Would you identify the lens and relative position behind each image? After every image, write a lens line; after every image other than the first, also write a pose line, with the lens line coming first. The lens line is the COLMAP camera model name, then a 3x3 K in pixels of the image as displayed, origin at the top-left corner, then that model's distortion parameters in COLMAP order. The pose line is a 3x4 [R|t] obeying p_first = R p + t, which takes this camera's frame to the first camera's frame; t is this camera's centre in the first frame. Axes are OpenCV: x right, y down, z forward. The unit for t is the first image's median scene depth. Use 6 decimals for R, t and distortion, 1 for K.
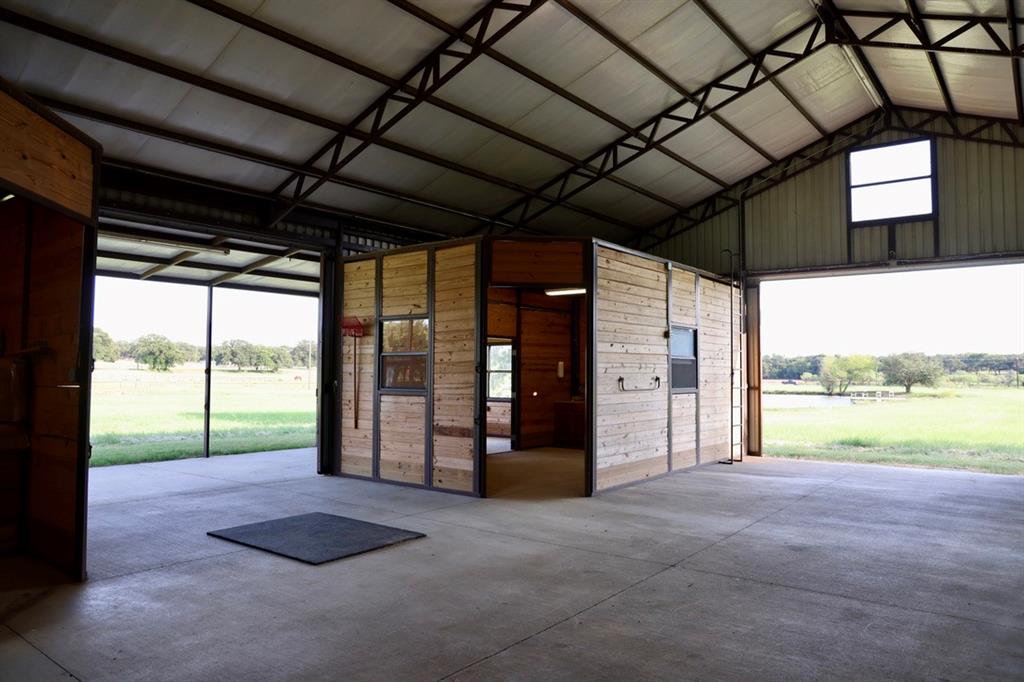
lens RADIAL K [[705.9, 0, 512.0], [0, 705.9, 341.0], [0, 0, 1]] dist [-0.003619, -0.000230]
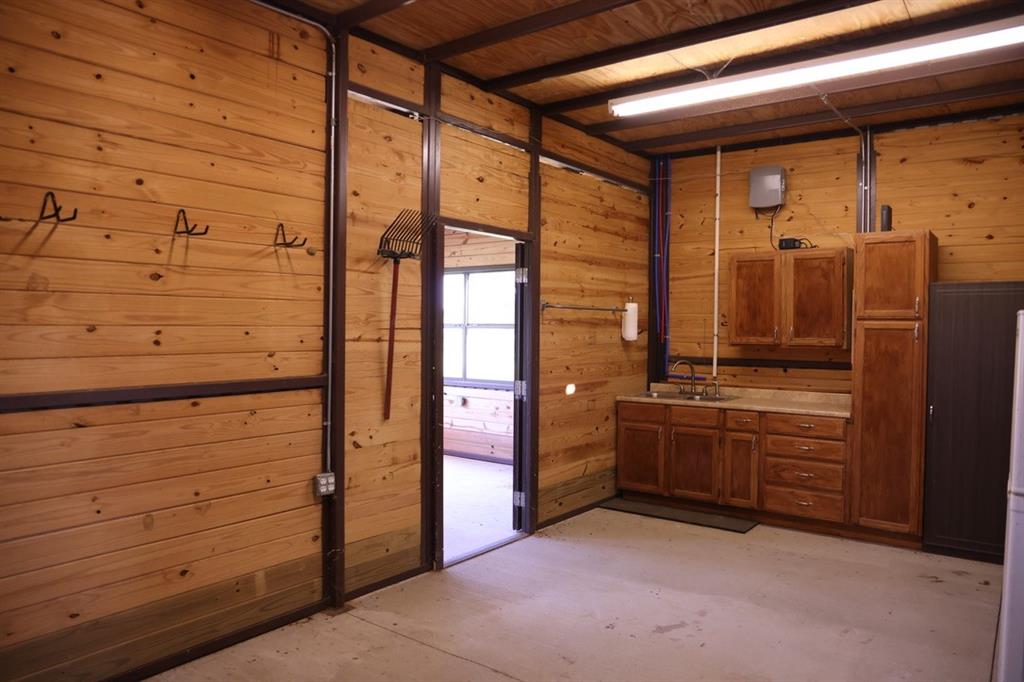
lens RADIAL K [[705.9, 0, 512.0], [0, 705.9, 341.0], [0, 0, 1]] dist [-0.003619, -0.000230]
pose [[0.999980, 0.006170, 0.001483, -0.002464], [-0.006253, 0.997921, 0.064138, 0.025633], [-0.001084, -0.064146, 0.997940, 0.584928]]
